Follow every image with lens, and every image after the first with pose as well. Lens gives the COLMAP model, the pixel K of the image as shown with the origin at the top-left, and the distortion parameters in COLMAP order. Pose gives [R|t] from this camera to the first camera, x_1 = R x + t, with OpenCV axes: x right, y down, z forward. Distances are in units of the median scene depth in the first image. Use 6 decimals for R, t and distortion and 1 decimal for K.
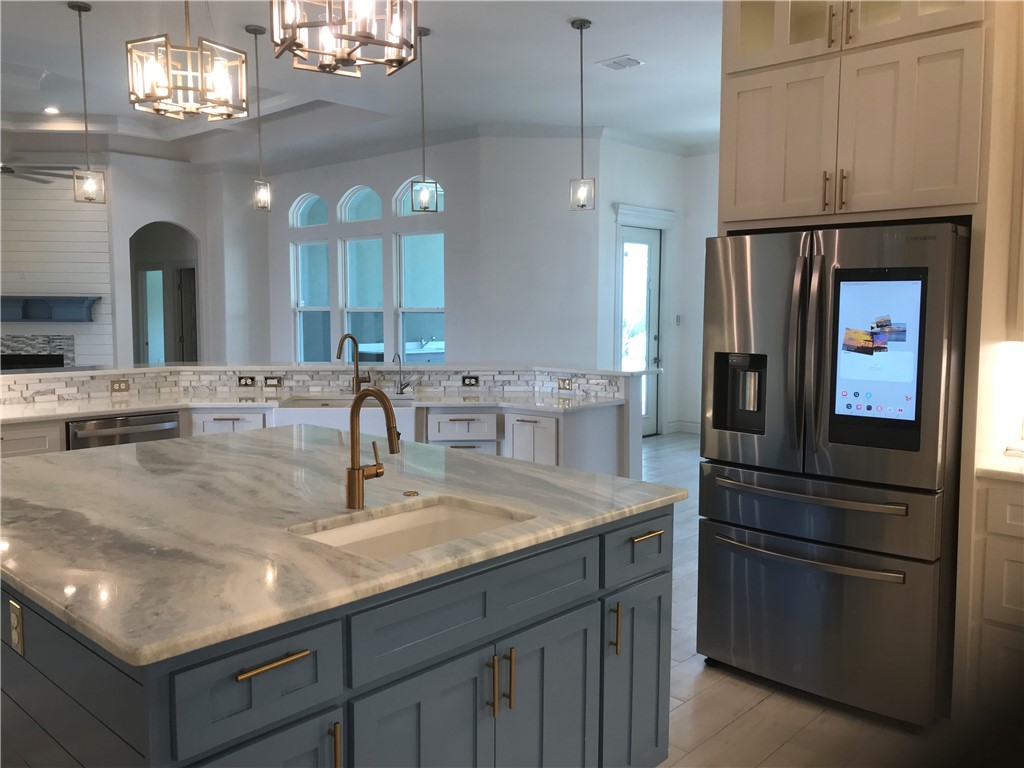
lens RADIAL K [[841.4, 0, 517.6], [0, 841.4, 375.9], [0, 0, 1]] dist [0.042331, -0.036593]
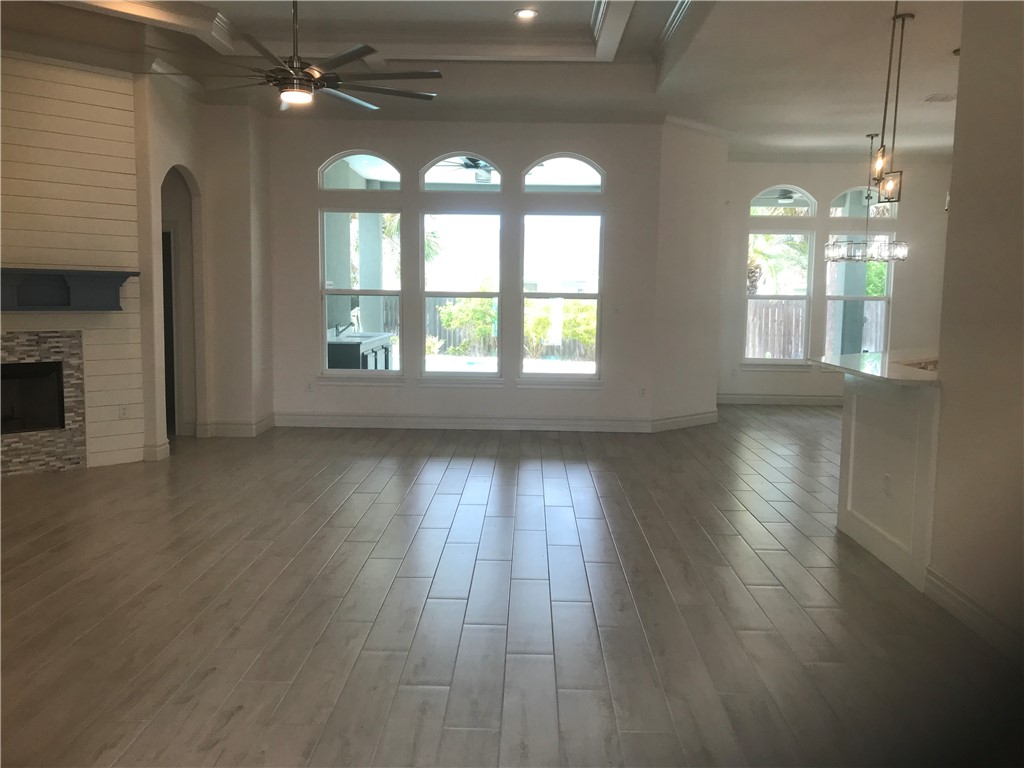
lens RADIAL K [[841.4, 0, 507.5], [0, 841.4, 375.6], [0, 0, 1]] dist [0.042331, -0.036593]
pose [[0.751449, -0.060573, 0.657005, -2.008065], [0.042944, 0.998156, 0.042908, -0.078432], [-0.658392, -0.004028, 0.752664, 0.850885]]
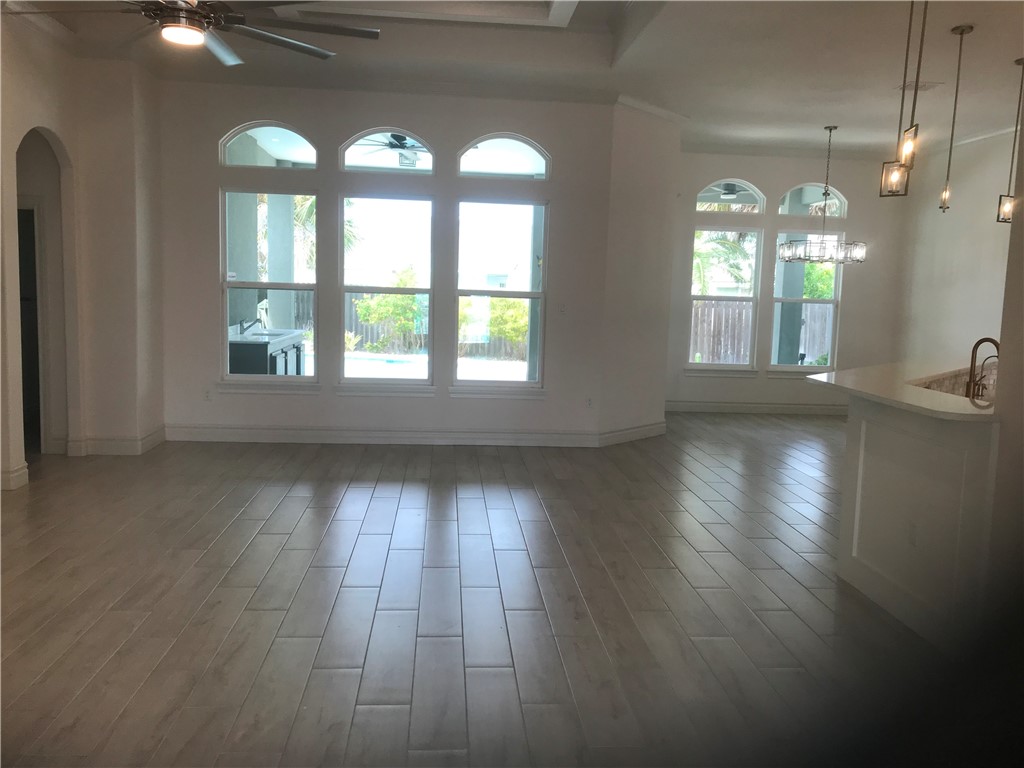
lens RADIAL K [[841.4, 0, 510.1], [0, 841.4, 377.6], [0, 0, 1]] dist [0.042331, -0.036593]
pose [[0.678971, -0.063332, 0.731429, -1.864016], [0.030961, 0.997856, 0.057661, -0.106345], [-0.733512, -0.016504, 0.679476, 1.079640]]
